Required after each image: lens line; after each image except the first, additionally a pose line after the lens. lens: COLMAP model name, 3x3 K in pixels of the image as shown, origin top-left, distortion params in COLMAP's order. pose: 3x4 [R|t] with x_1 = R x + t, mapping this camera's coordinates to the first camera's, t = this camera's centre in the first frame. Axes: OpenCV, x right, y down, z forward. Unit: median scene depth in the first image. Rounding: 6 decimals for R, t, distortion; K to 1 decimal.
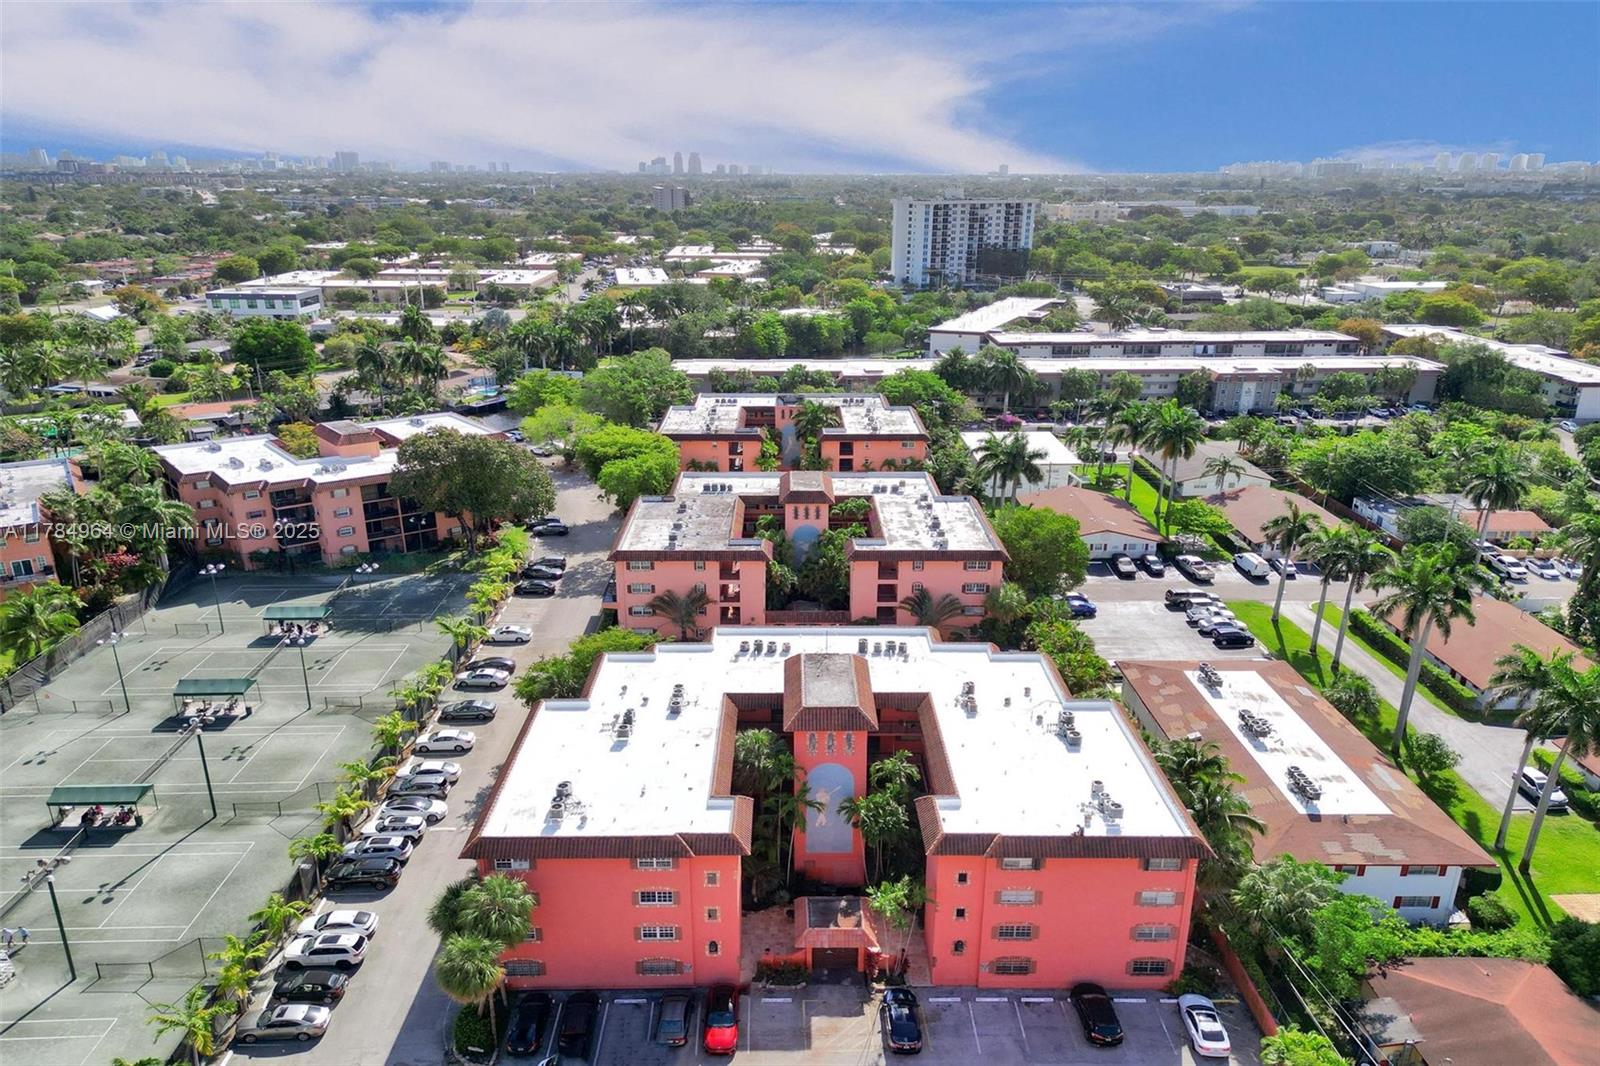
lens RADIAL K [[1153.3, 0, 800.0], [0, 1153.3, 533.0], [0, 0, 1]] dist [0.065397, -0.001267]
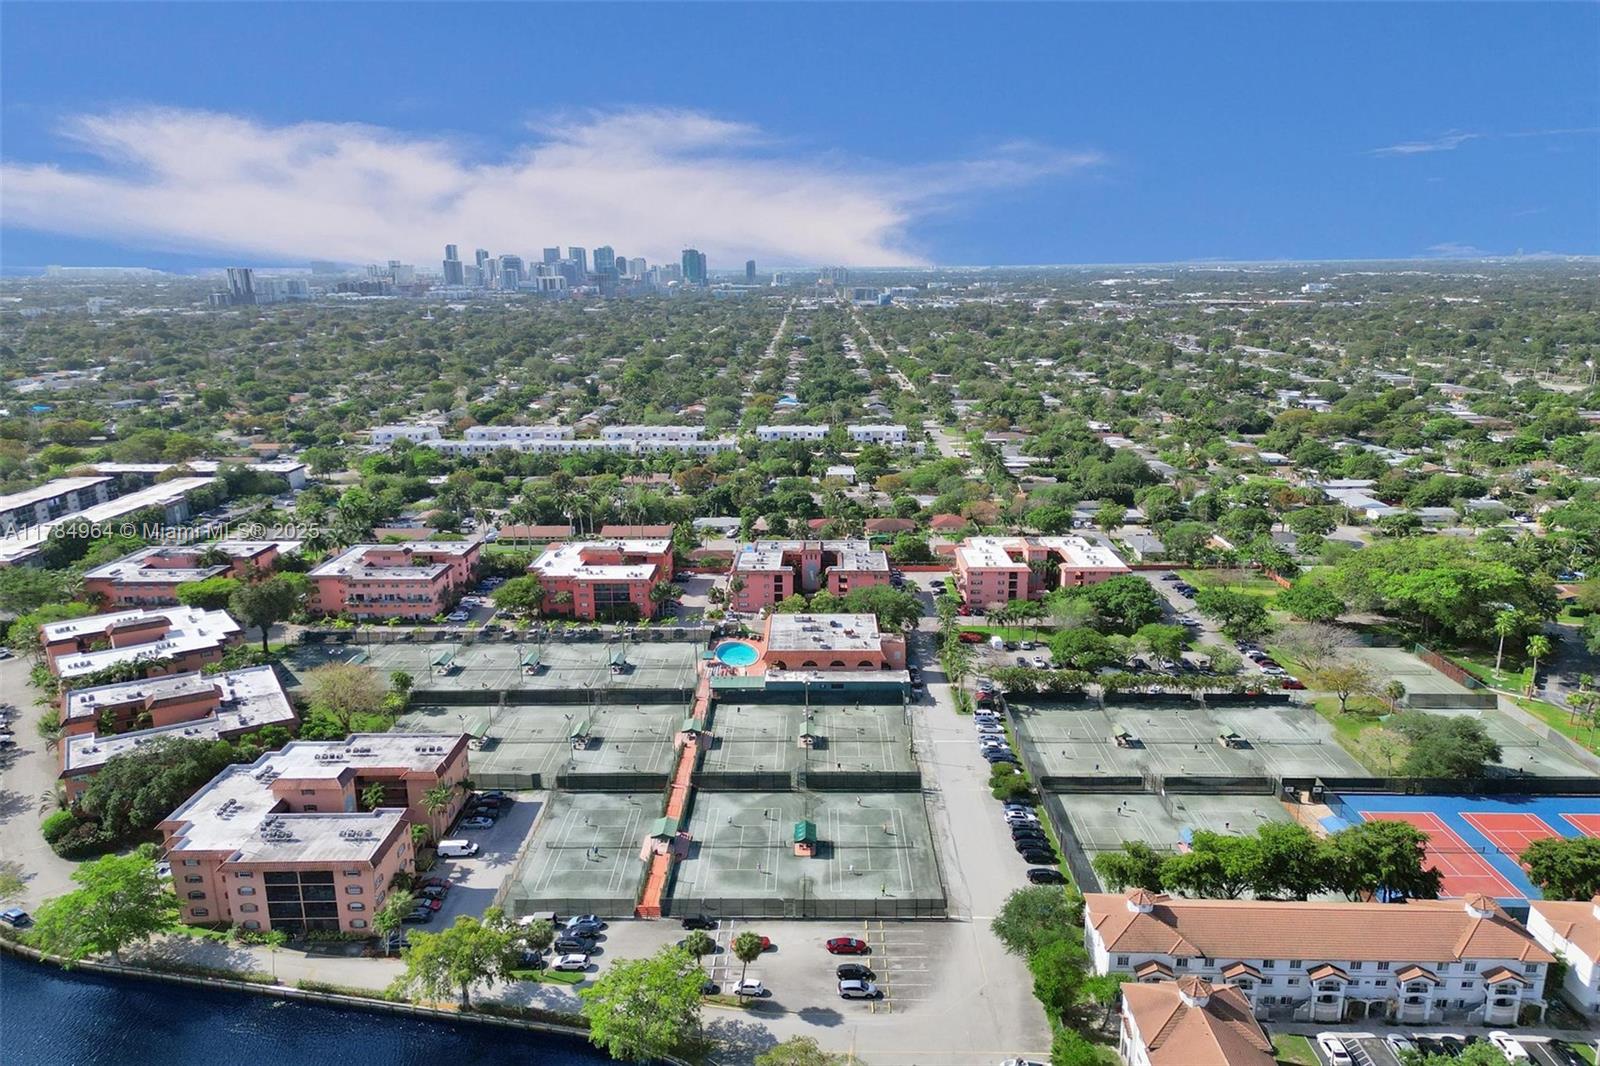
lens RADIAL K [[1153.3, 0, 800.0], [0, 1153.3, 533.0], [0, 0, 1]] dist [0.065397, -0.001267]
pose [[0.029462, -0.231524, 0.972383, -2.144519], [0.310929, 0.926666, 0.211218, -0.306083], [-0.949976, 0.296119, 0.099289, 0.004262]]
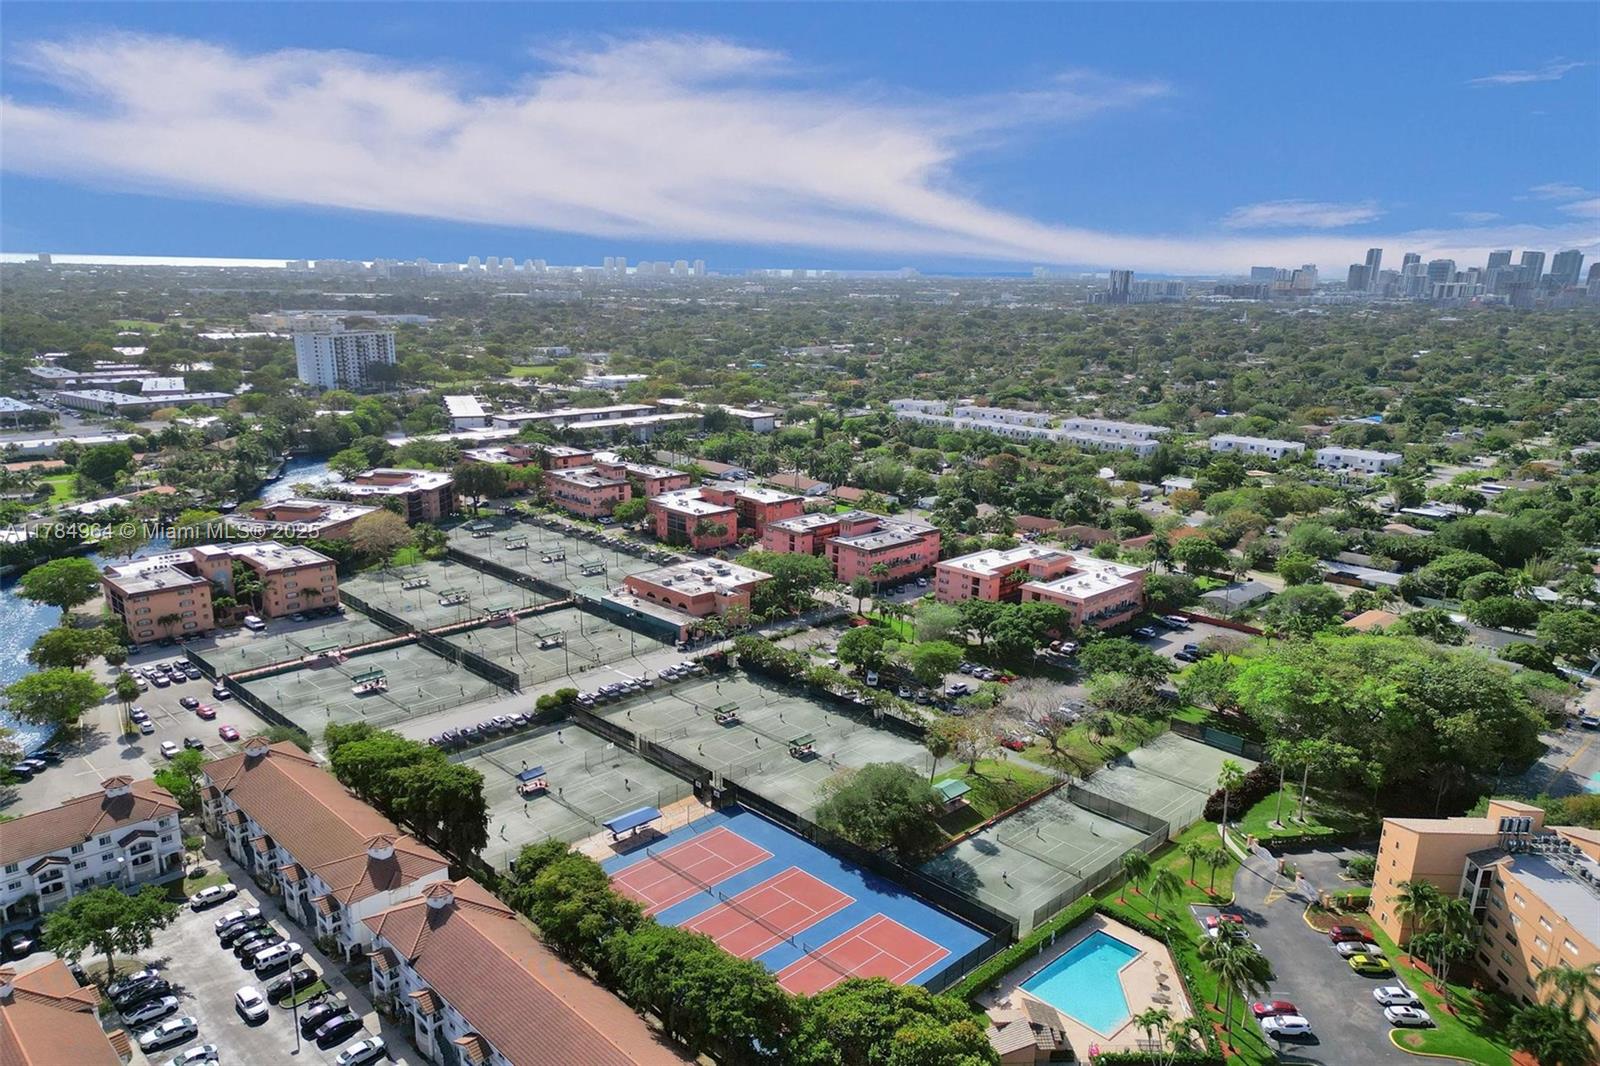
lens RADIAL K [[1153.3, 0, 800.0], [0, 1153.3, 533.0], [0, 0, 1]] dist [0.065397, -0.001267]
pose [[0.717514, -0.147648, 0.680715, -1.607340], [0.193358, 0.981087, 0.008988, 0.185009], [-0.669168, 0.125173, 0.732493, -1.386467]]
